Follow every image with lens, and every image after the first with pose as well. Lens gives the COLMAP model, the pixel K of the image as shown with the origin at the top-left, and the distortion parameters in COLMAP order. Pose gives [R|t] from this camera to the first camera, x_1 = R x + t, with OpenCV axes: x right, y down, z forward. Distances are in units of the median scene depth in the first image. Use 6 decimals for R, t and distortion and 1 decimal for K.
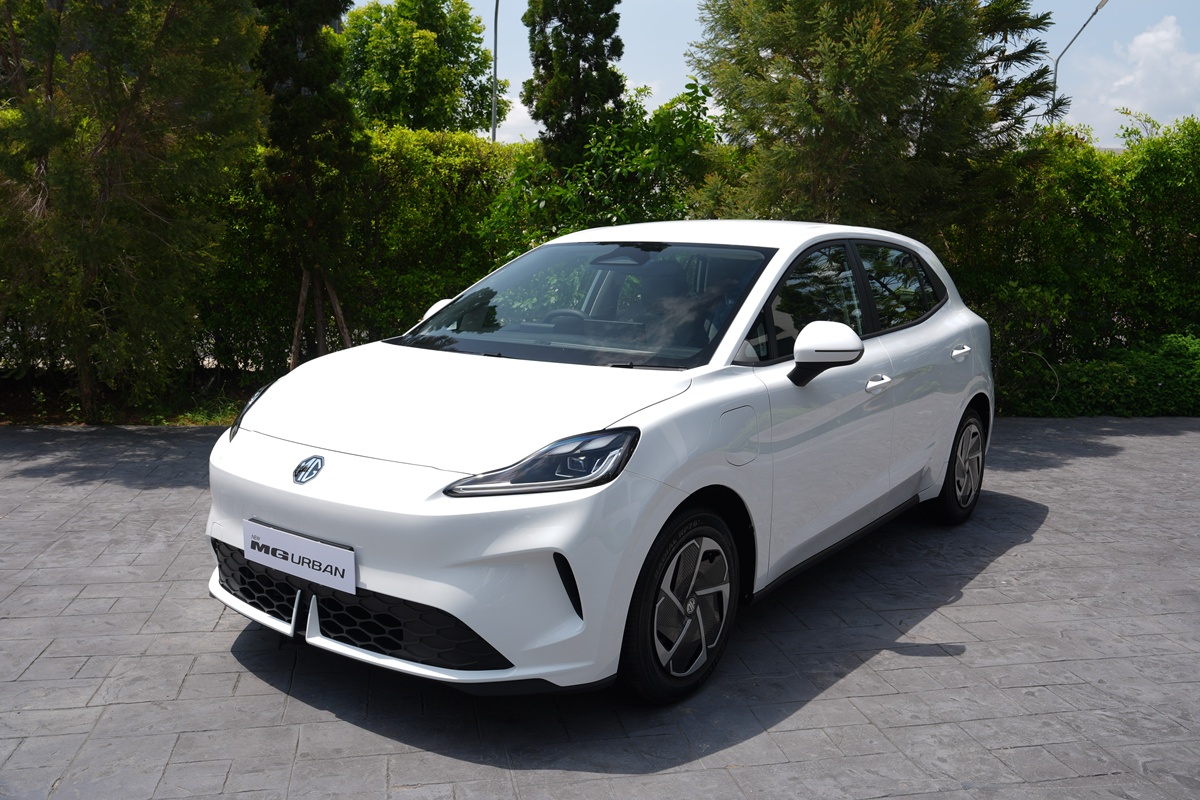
lens RADIAL K [[946.5, 0, 600.0], [0, 946.5, 400.0], [0, 0, 1]] dist [-0.003135, -0.000657]
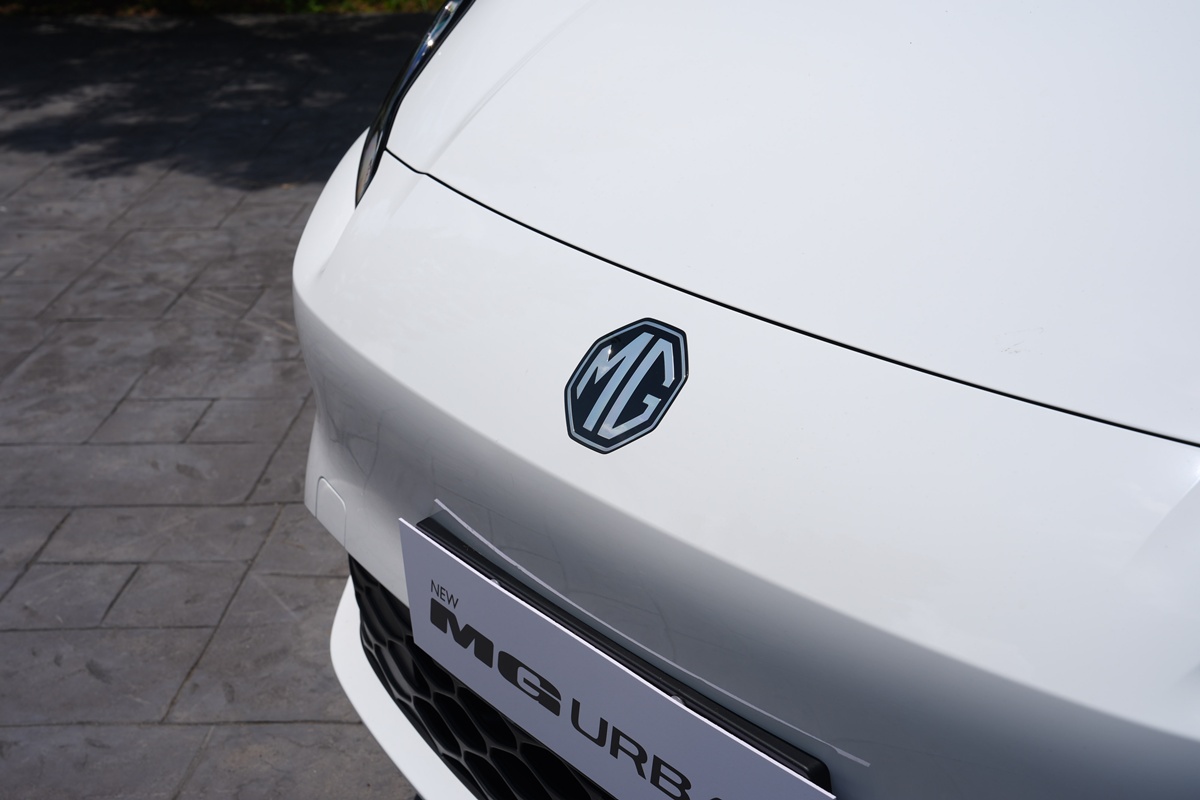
lens RADIAL K [[1766.8, 0, 600.0], [0, 1766.8, 400.0], [0, 0, 1]] dist [0.139160, 0.013620]
pose [[0.954171, 0.049281, -0.295178, -0.115341], [0.030543, 0.965161, 0.259866, -0.026013], [0.297700, -0.256972, 0.919424, 0.371364]]
